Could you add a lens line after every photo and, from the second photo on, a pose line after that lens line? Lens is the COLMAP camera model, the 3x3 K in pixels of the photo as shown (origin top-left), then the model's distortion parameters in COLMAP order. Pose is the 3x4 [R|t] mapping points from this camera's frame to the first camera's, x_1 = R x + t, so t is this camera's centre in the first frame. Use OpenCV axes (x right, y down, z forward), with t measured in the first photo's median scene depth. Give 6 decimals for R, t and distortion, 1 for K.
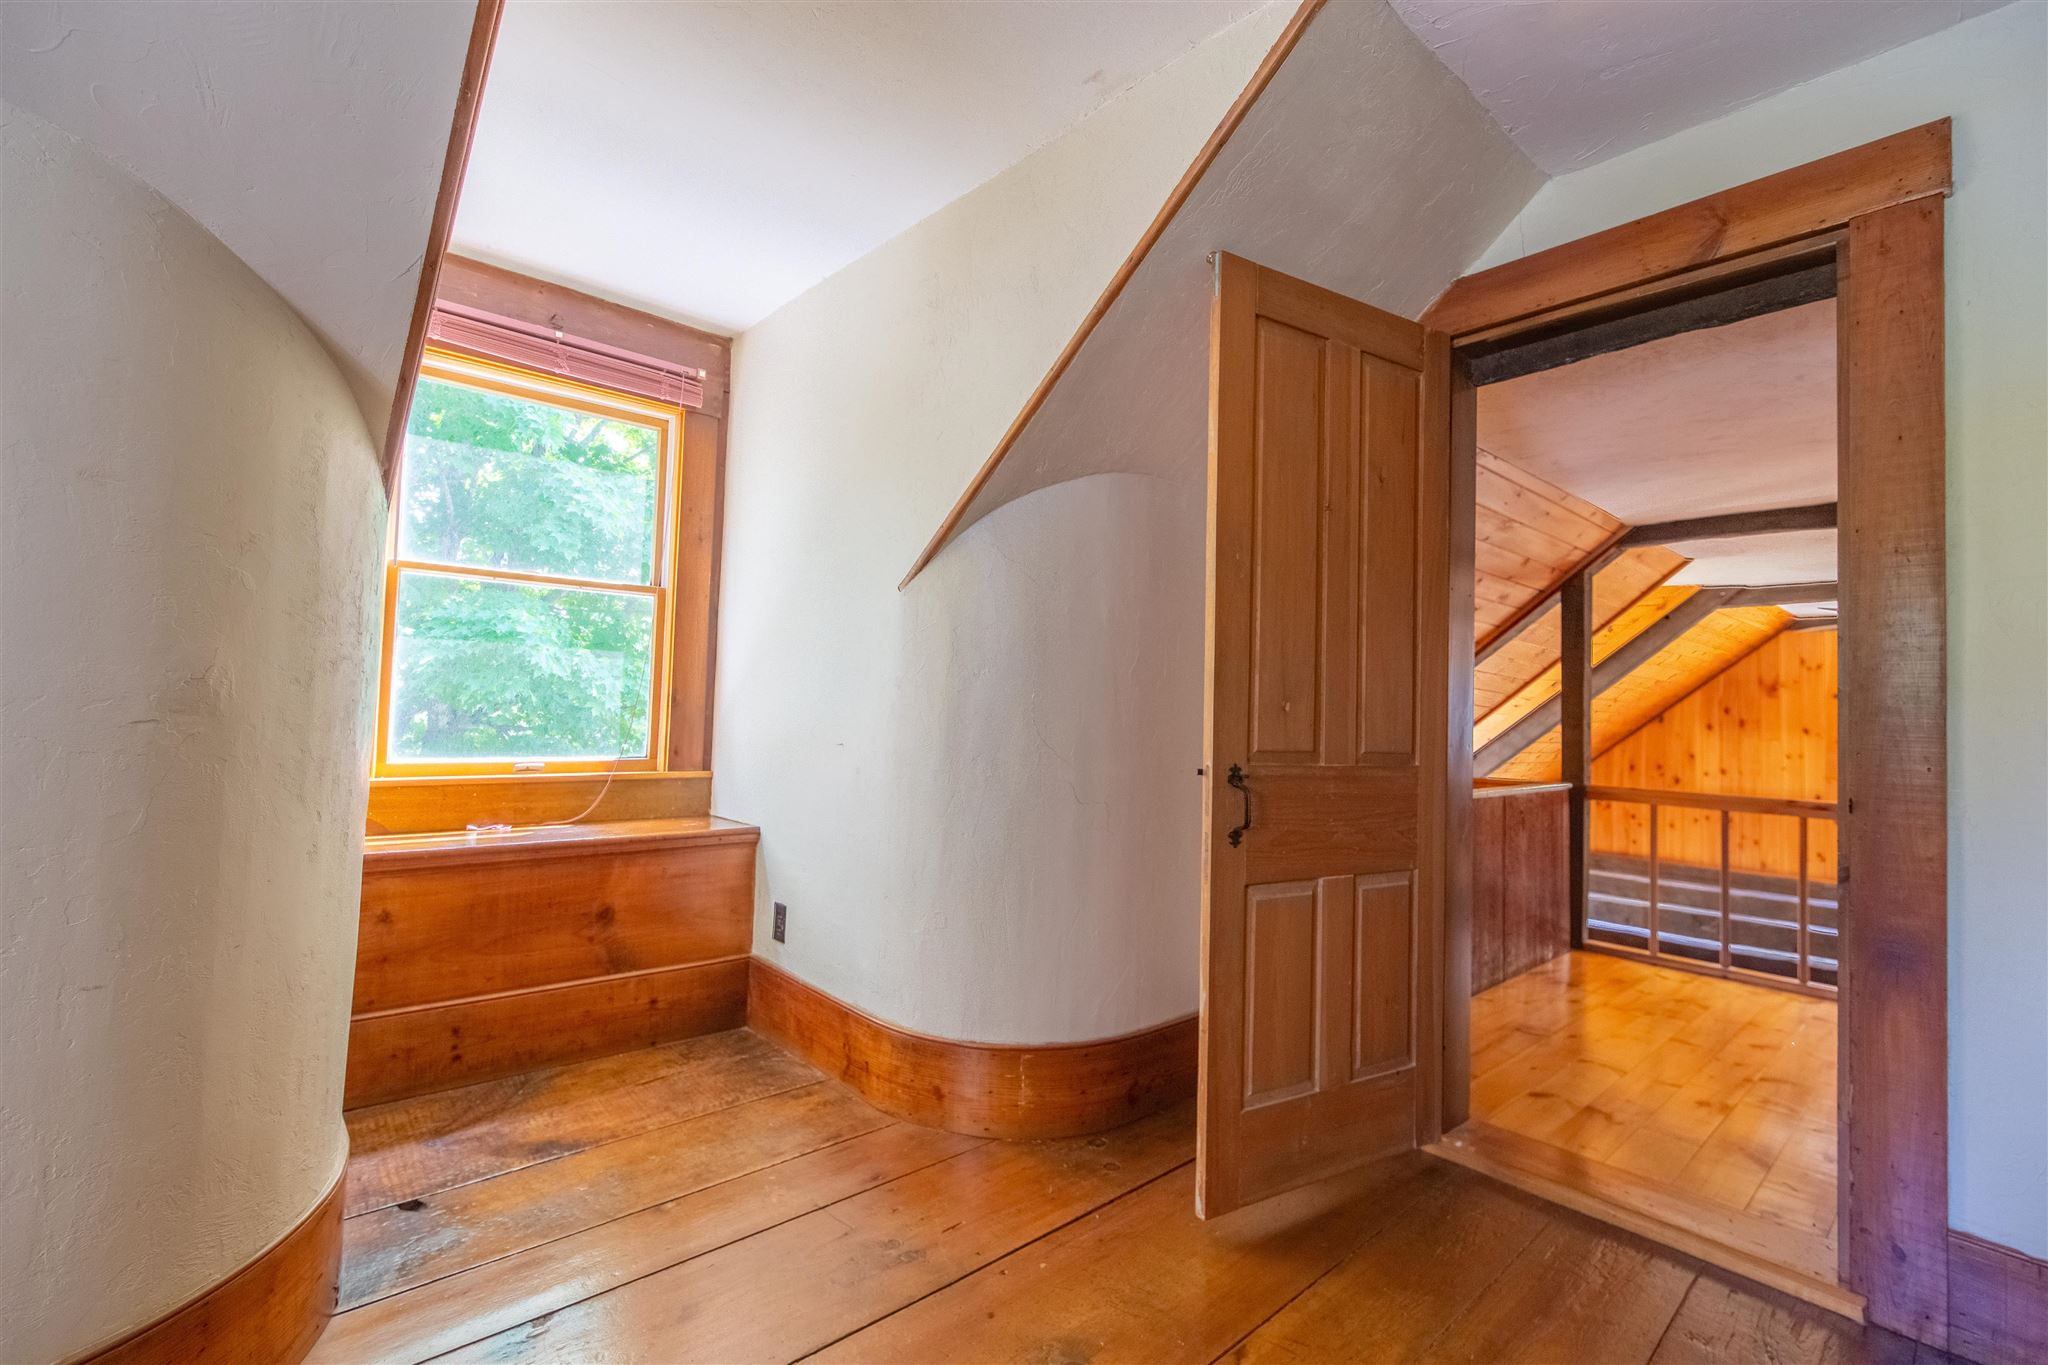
lens RADIAL K [[886.3, 0, 1023.1], [0, 886.3, 676.5], [0, 0, 1]] dist [-0.000763, -0.000304]
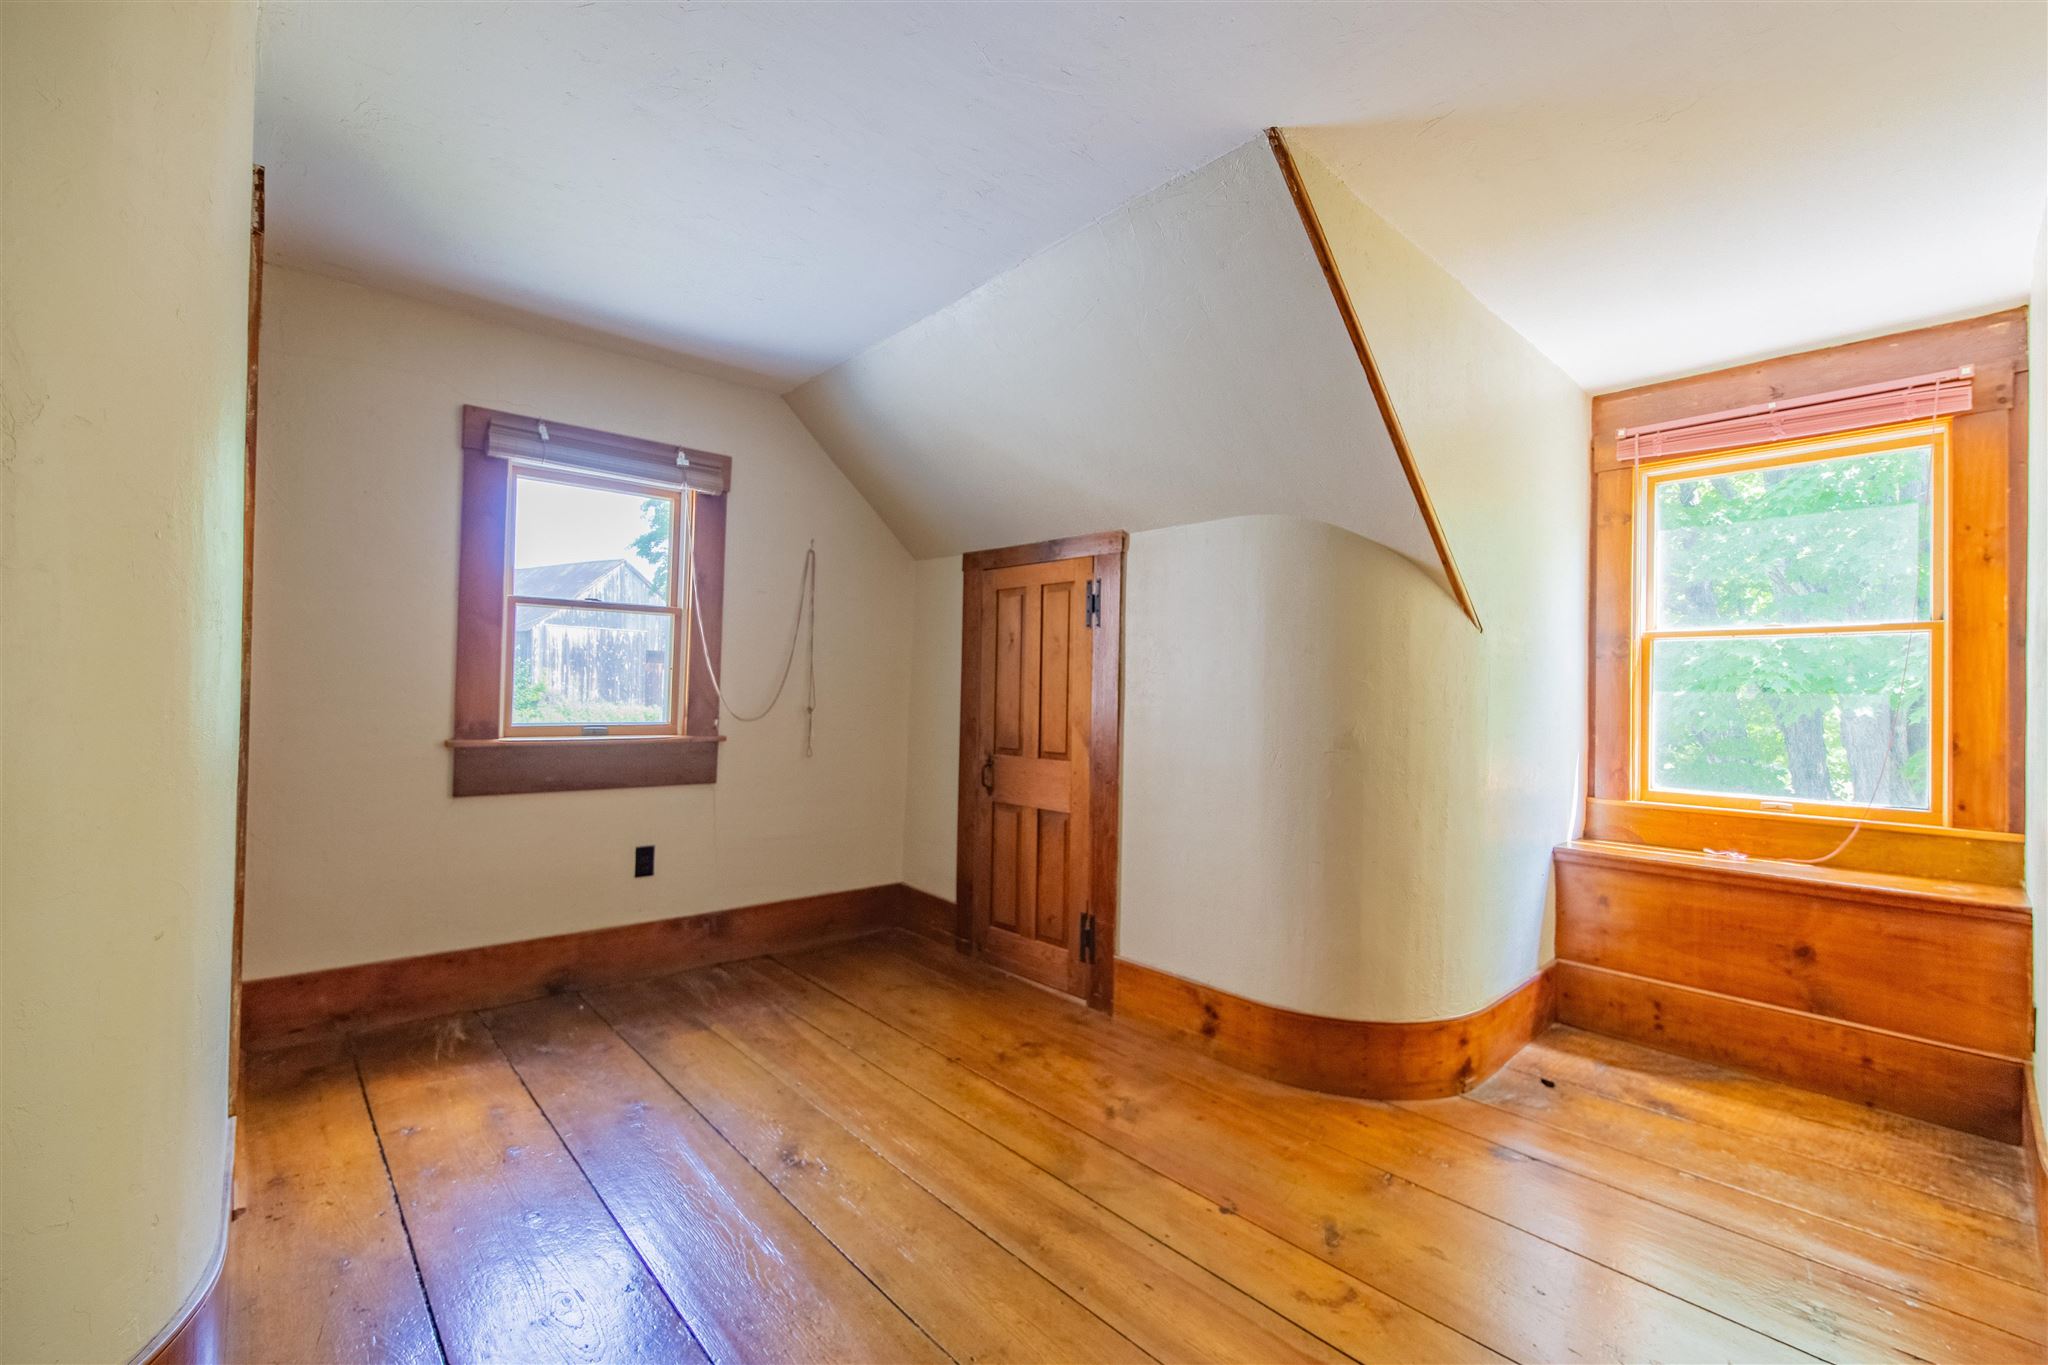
lens RADIAL K [[886.3, 0, 1023.1], [0, 886.3, 676.5], [0, 0, 1]] dist [-0.000763, -0.000304]
pose [[0.012107, -0.049382, -0.998707, 0.579565], [0.017393, 0.998639, -0.049168, -0.020371], [0.999775, -0.016775, 0.012949, 0.076132]]
